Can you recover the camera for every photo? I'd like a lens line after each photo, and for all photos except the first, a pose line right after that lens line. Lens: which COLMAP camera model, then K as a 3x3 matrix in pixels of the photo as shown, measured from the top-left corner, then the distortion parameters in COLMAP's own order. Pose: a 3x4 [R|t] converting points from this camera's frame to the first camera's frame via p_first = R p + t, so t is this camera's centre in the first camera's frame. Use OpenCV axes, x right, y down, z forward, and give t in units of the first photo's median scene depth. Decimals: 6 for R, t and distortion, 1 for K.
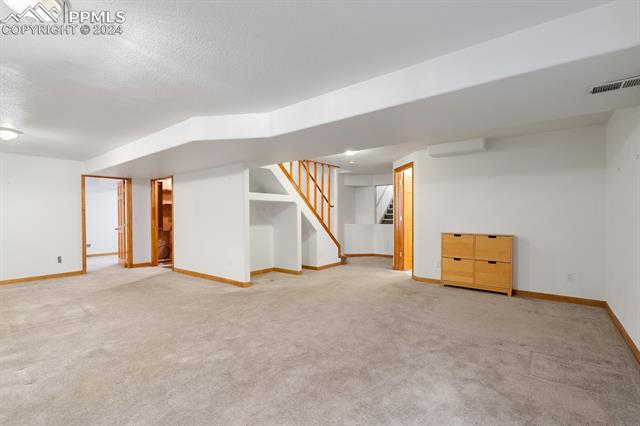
lens RADIAL K [[290.6, 0, 317.6], [0, 290.6, 214.7], [0, 0, 1]] dist [-0.000802, 0.000117]
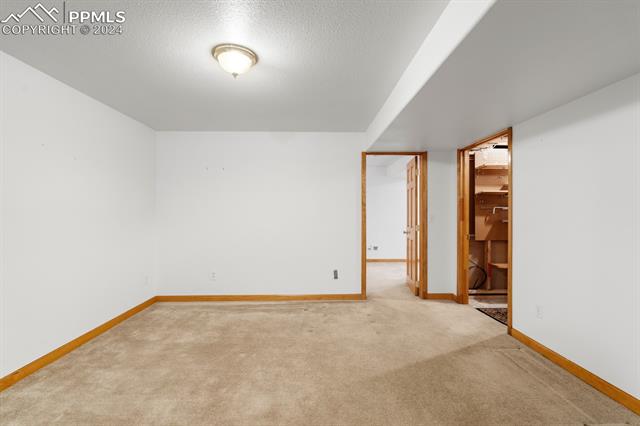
lens RADIAL K [[290.6, 0, 317.6], [0, 290.6, 214.7], [0, 0, 1]] dist [-0.000802, 0.000117]
pose [[0.624856, 0.013436, -0.780625, -0.303532], [-0.004919, 0.999900, 0.013272, -0.000235], [0.780725, -0.004453, 0.624859, 0.434933]]
